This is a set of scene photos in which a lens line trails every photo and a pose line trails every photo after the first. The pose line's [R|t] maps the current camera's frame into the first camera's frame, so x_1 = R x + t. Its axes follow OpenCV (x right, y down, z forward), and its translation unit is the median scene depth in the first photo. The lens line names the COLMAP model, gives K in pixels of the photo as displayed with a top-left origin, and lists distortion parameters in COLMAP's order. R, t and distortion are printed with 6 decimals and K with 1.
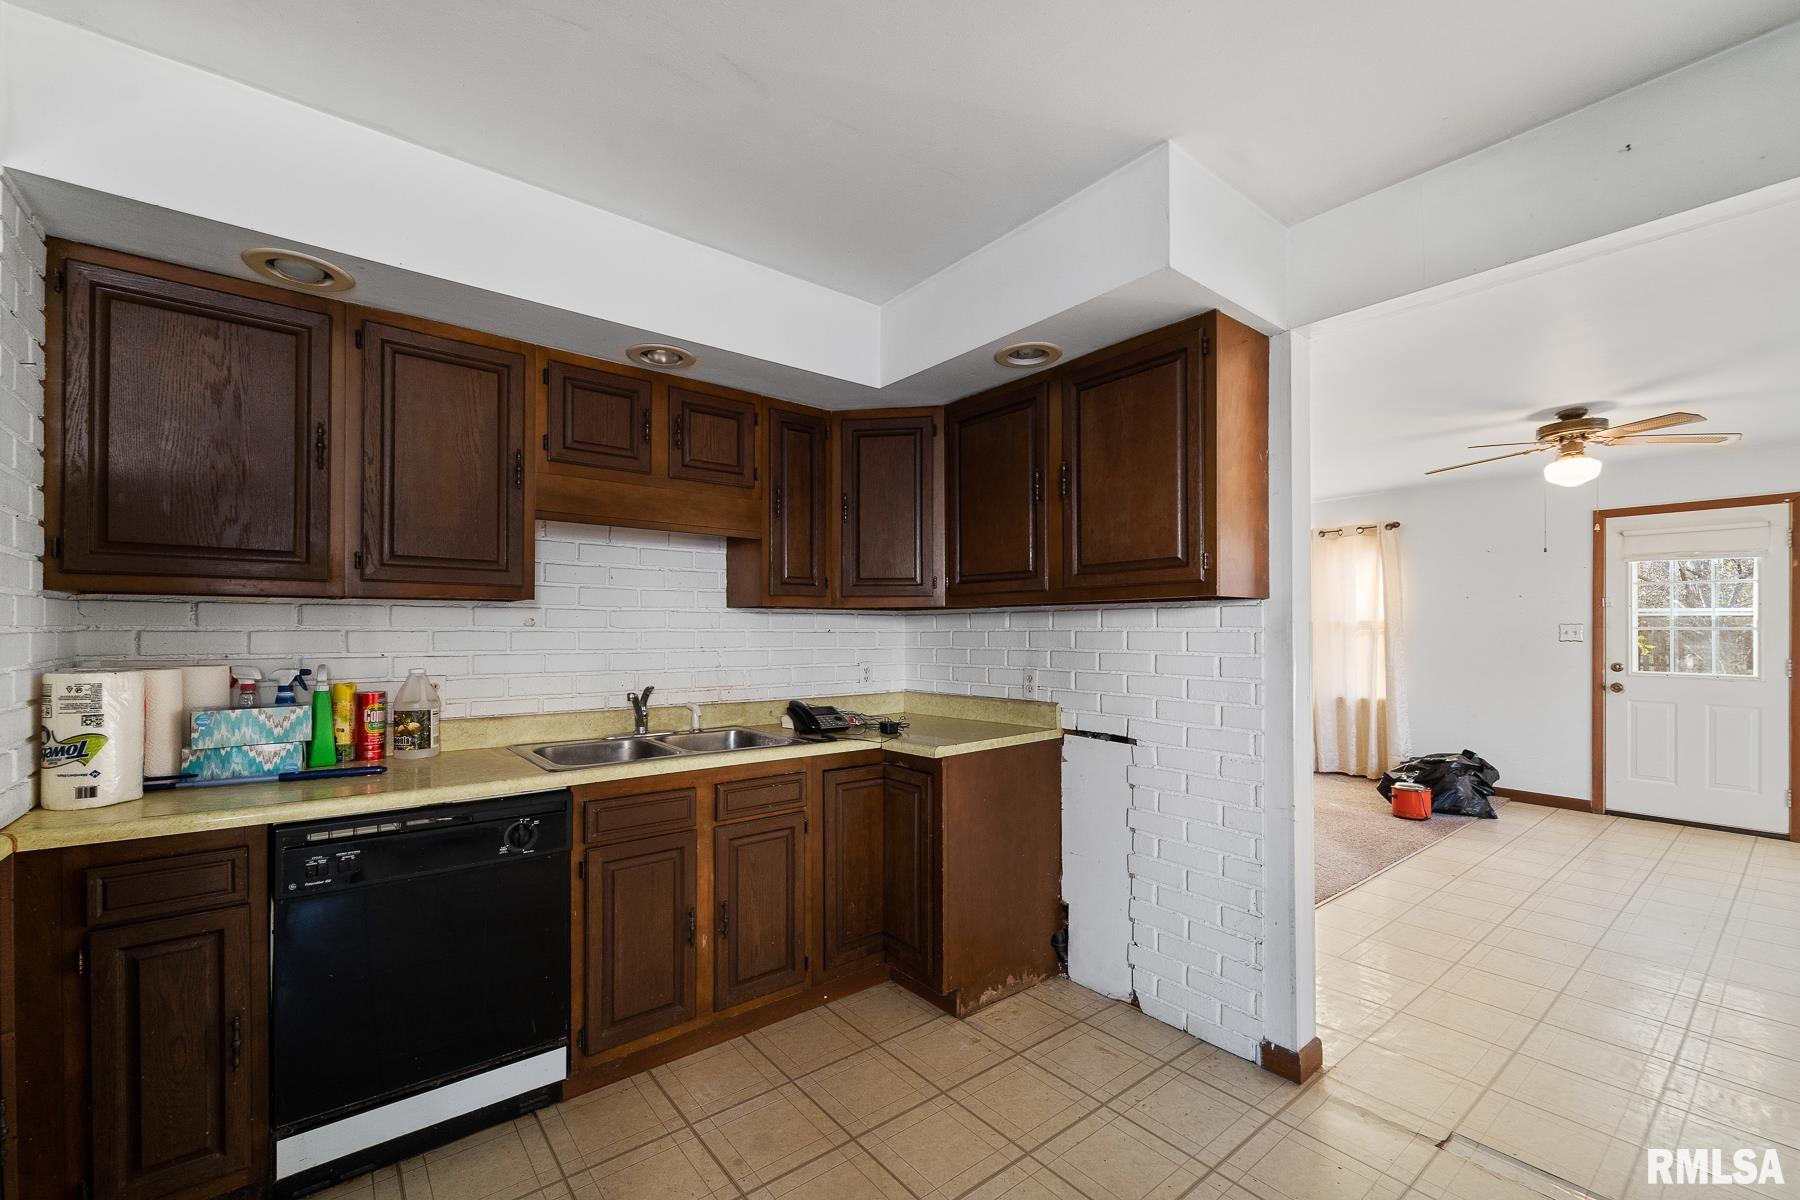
lens RADIAL K [[746.9, 0, 881.8], [0, 746.9, 631.5], [0, 0, 1]] dist [0.015739, -0.006169]
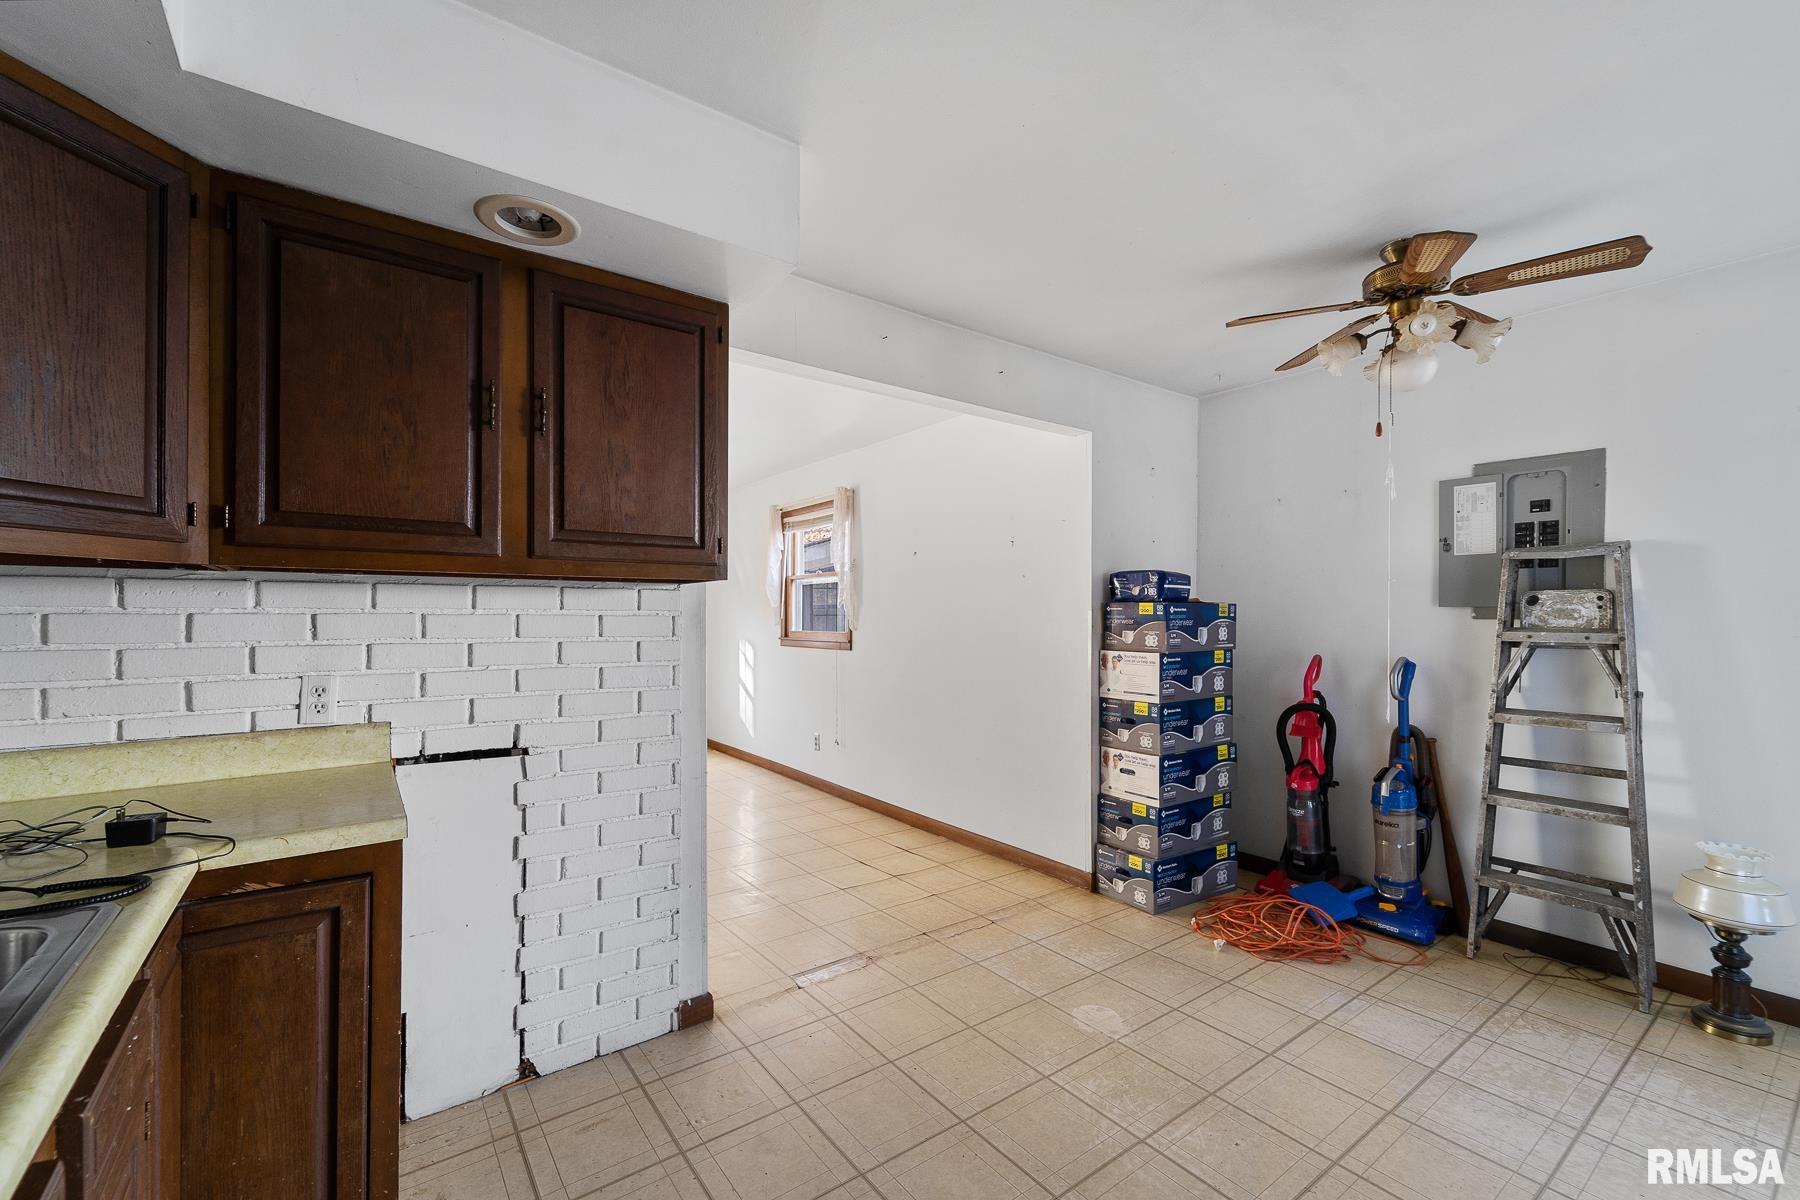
lens RADIAL K [[746.9, 0, 891.5], [0, 746.9, 617.9], [0, 0, 1]] dist [0.015739, -0.006169]
pose [[0.023341, -0.001335, 0.999727, -0.412111], [-0.002229, 0.999997, 0.001388, 0.001103], [-0.999725, -0.002261, 0.023338, 0.523437]]
